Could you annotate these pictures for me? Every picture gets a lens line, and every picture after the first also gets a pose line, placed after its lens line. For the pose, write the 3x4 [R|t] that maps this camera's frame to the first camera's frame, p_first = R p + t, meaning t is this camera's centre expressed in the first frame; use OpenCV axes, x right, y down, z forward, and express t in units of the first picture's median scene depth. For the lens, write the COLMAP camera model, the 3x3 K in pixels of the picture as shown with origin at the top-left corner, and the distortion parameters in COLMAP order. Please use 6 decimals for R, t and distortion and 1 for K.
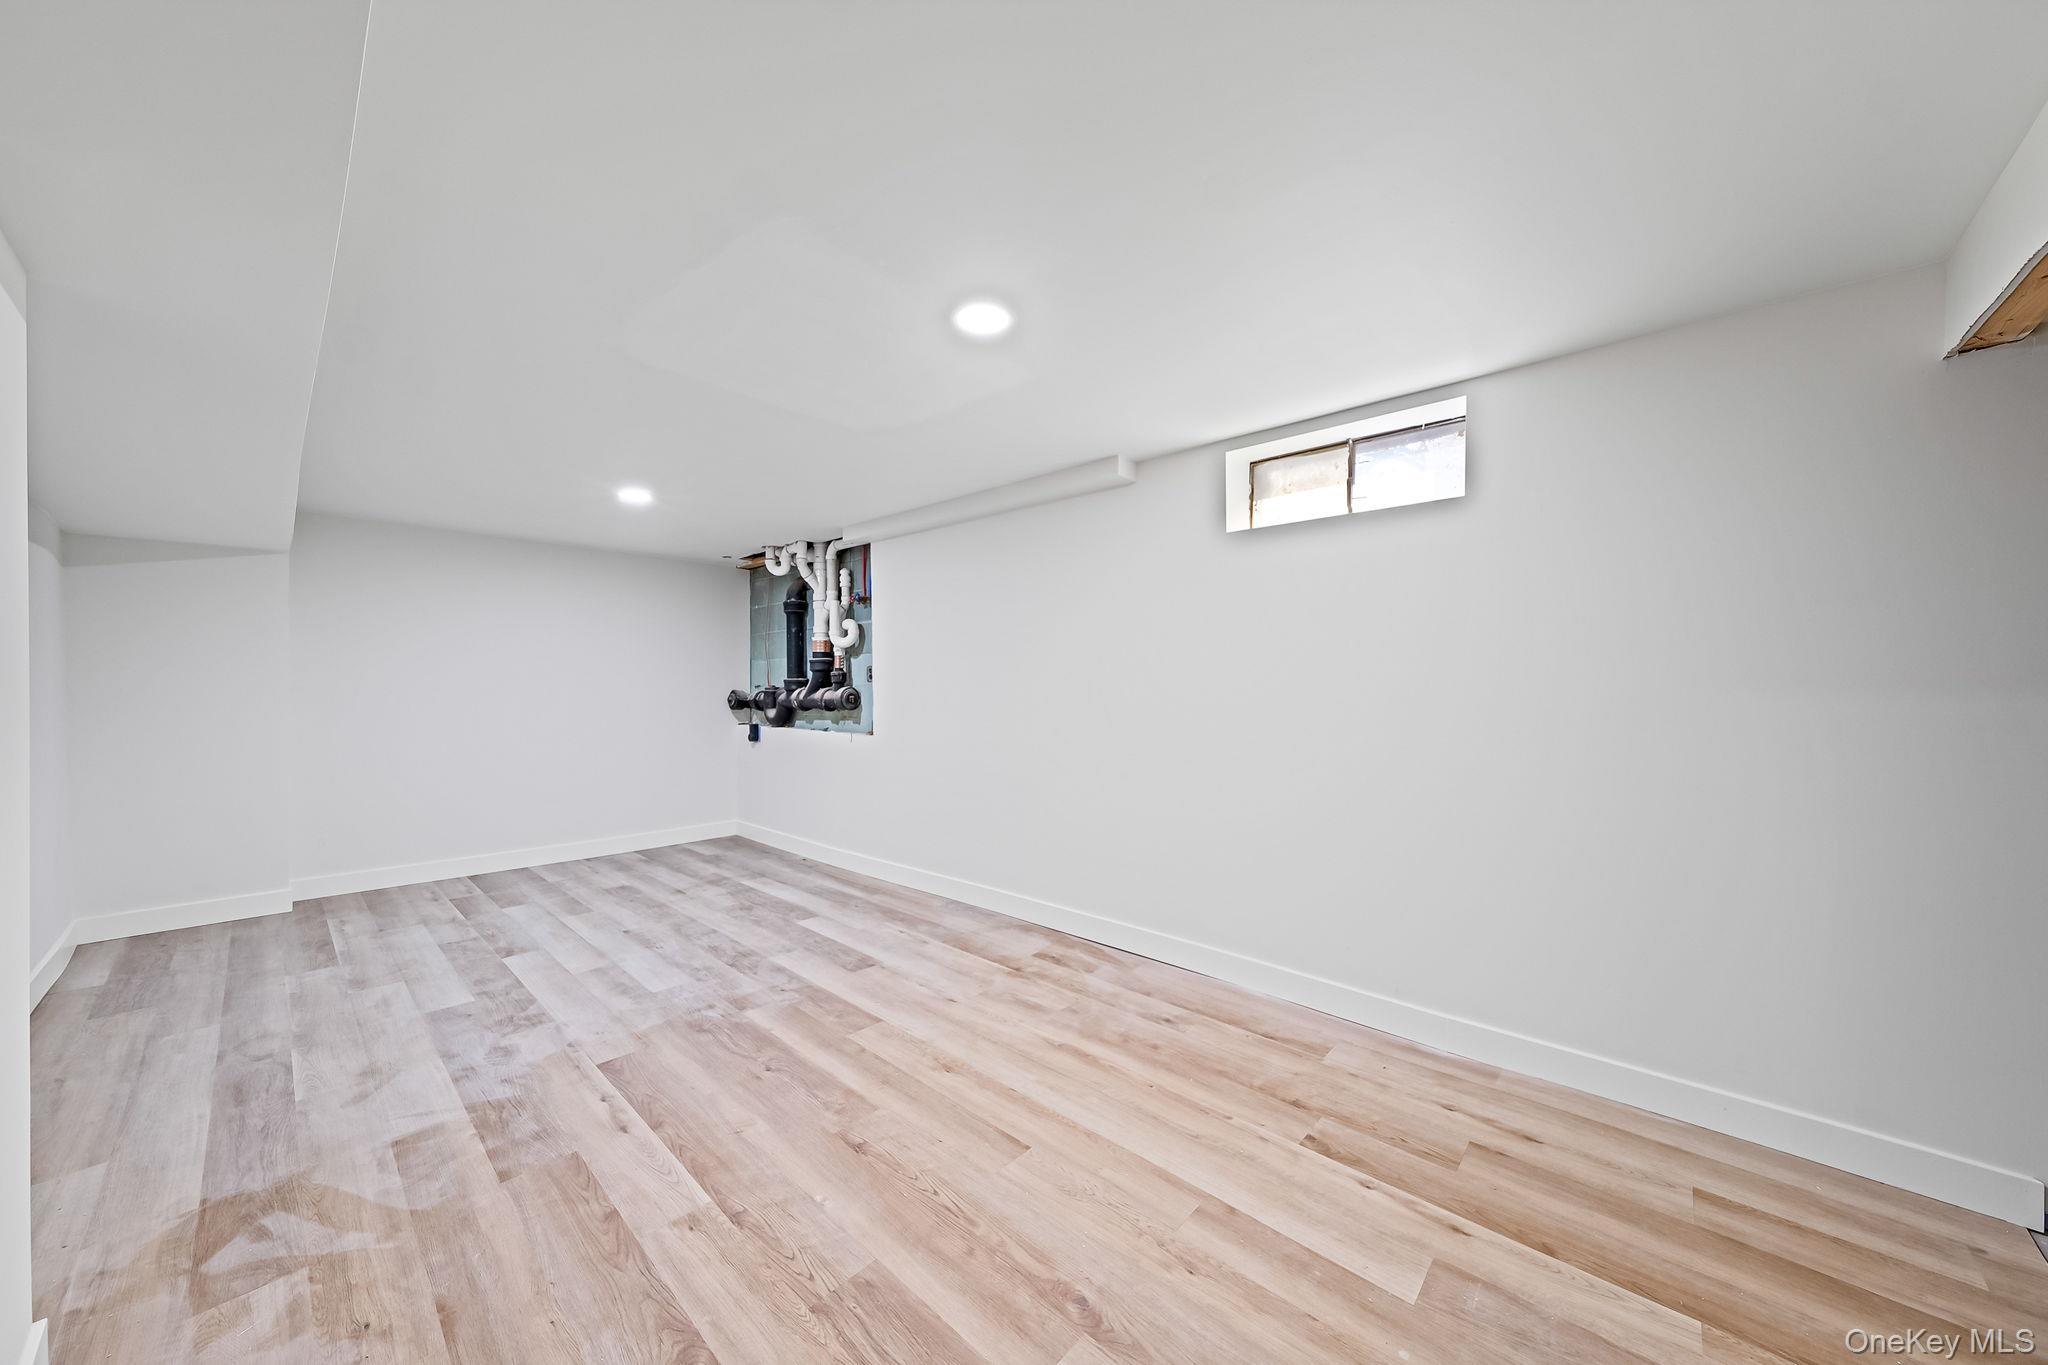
lens RADIAL K [[703.4, 0, 1031.1], [0, 703.4, 679.1], [0, 0, 1]] dist [-0.000832, 0.003044]
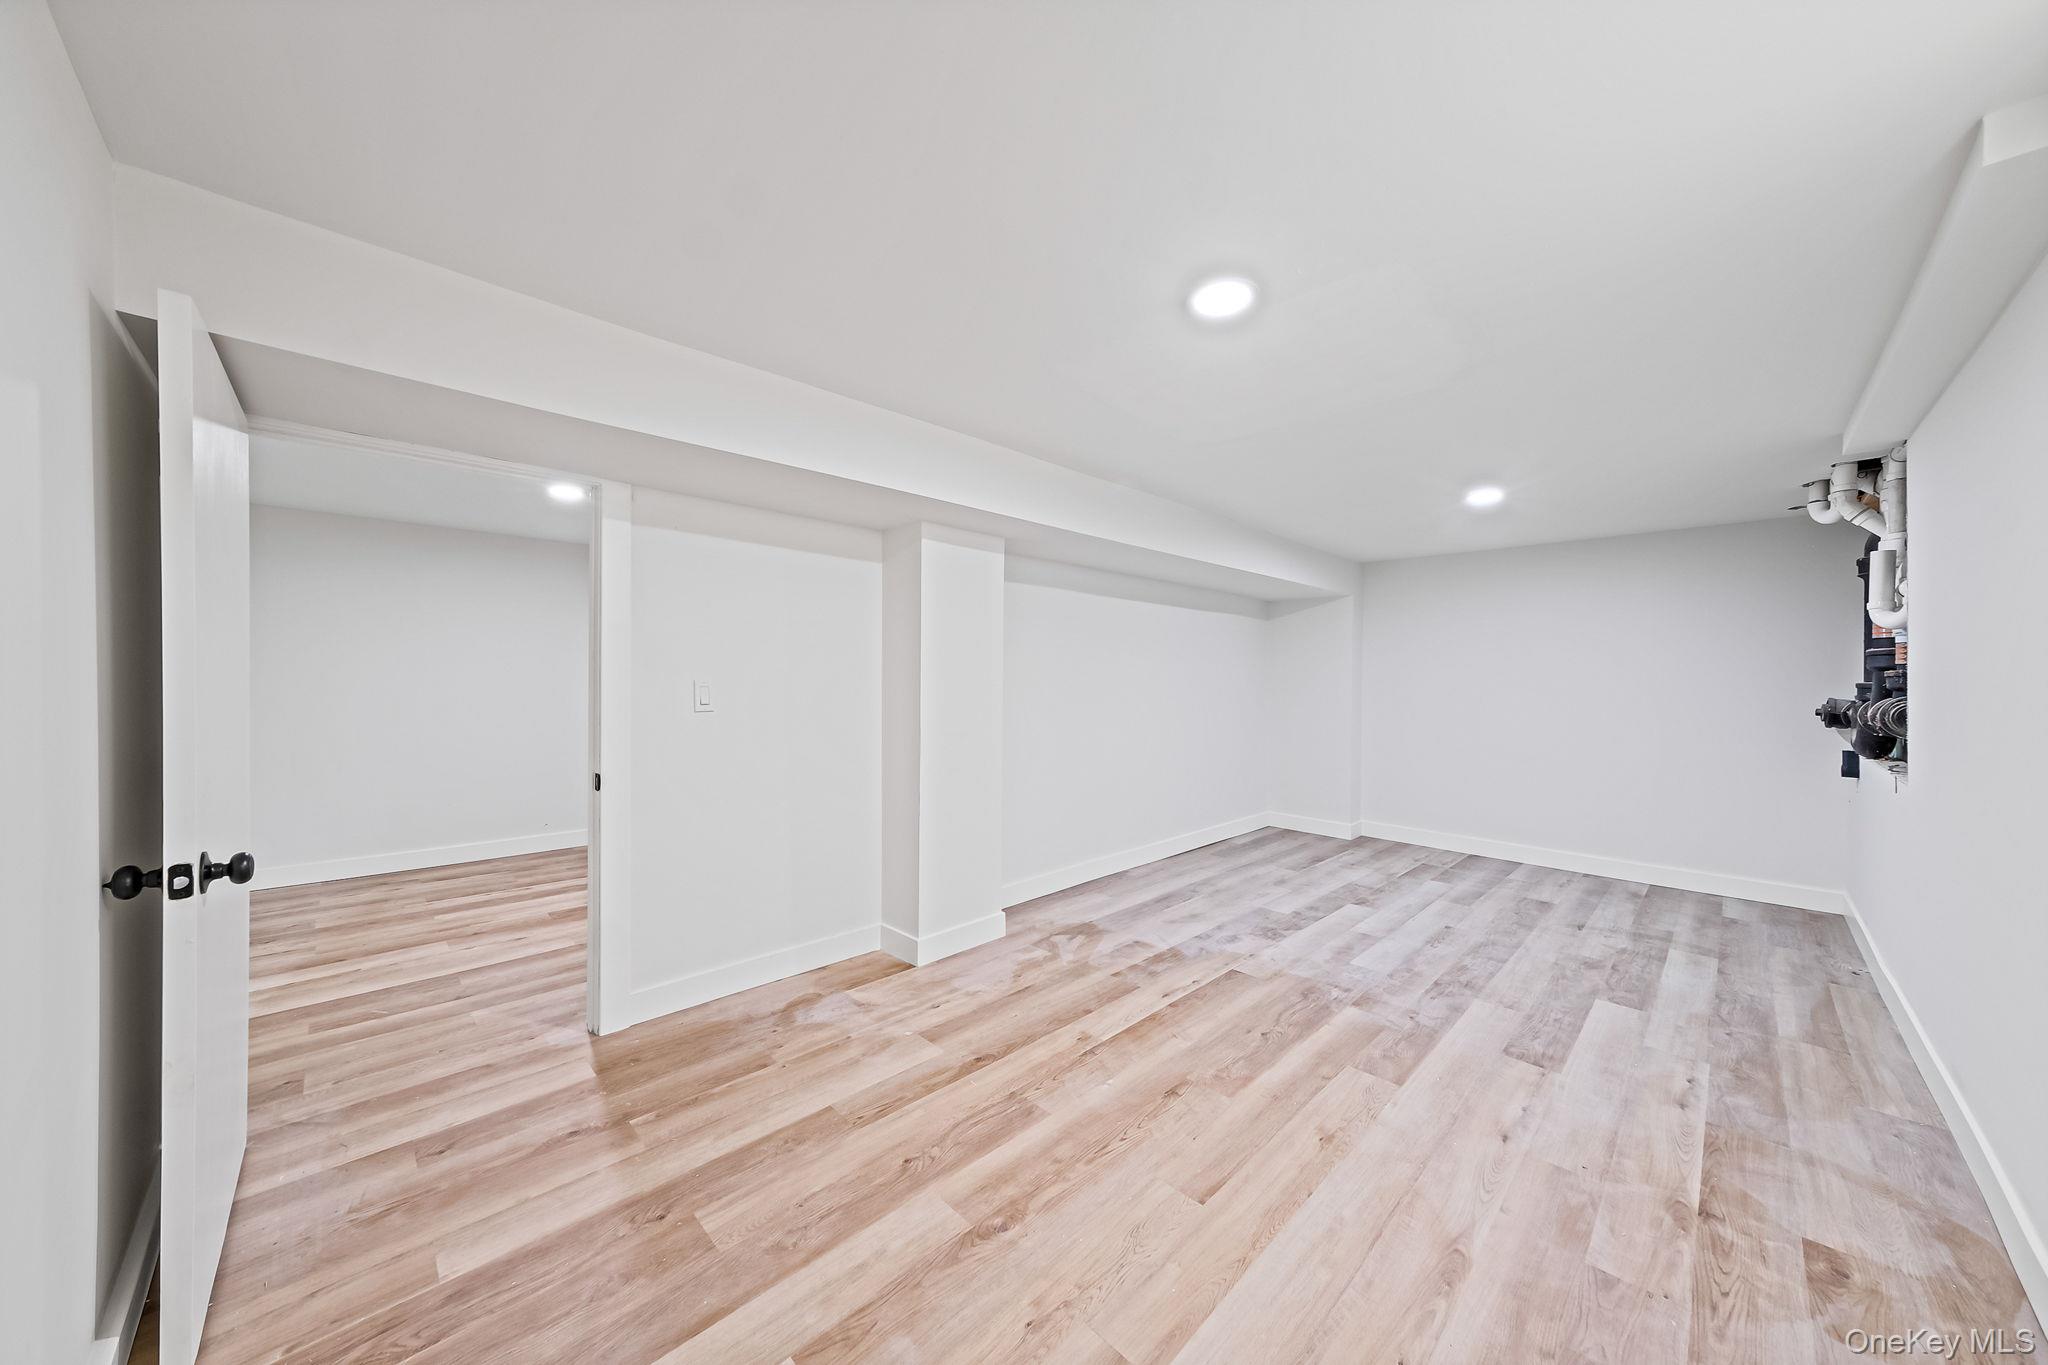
lens RADIAL K [[703.4, 0, 1031.1], [0, 703.4, 679.1], [0, 0, 1]] dist [-0.000832, 0.003044]
pose [[-0.044334, -0.004077, -0.999008, 0.630147], [0.002071, 0.999989, -0.004173, -0.002271], [0.999015, -0.002253, -0.044325, 0.568705]]
